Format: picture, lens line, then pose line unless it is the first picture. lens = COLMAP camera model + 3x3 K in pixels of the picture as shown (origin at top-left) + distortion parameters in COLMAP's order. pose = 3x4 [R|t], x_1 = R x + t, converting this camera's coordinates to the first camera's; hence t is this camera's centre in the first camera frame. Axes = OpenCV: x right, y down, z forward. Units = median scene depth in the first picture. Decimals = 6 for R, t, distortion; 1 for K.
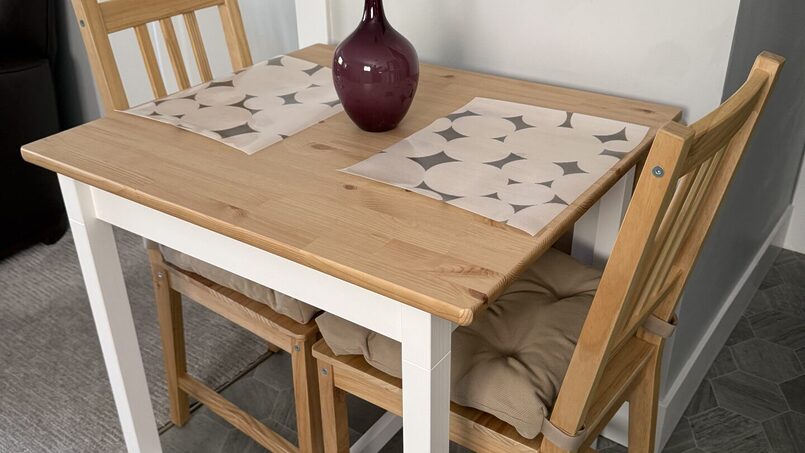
lens RADIAL K [[746.7, 0, 402.5], [0, 746.7, 226.5], [0, 0, 1]] dist [0.134001, -0.003237]
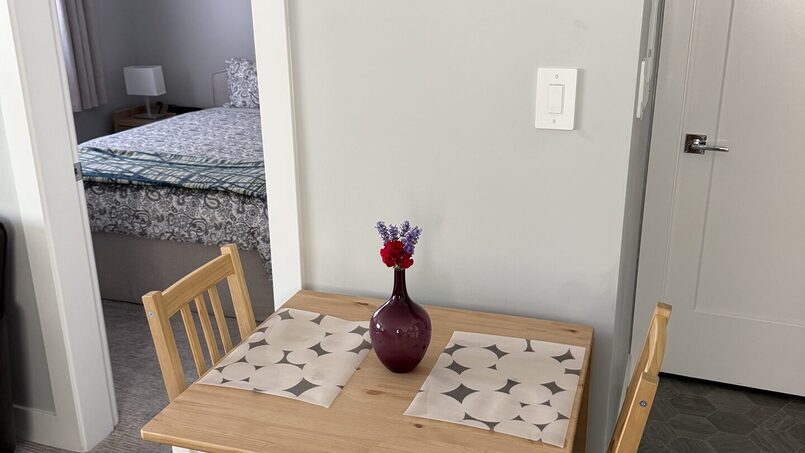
lens RADIAL K [[746.7, 0, 402.5], [0, 746.7, 226.5], [0, 0, 1]] dist [0.134001, -0.003237]
pose [[0.959375, -0.083643, 0.269449, -0.392125], [0.132489, 0.976753, -0.168522, -0.160165], [-0.249090, 0.197375, 0.948155, -0.351802]]
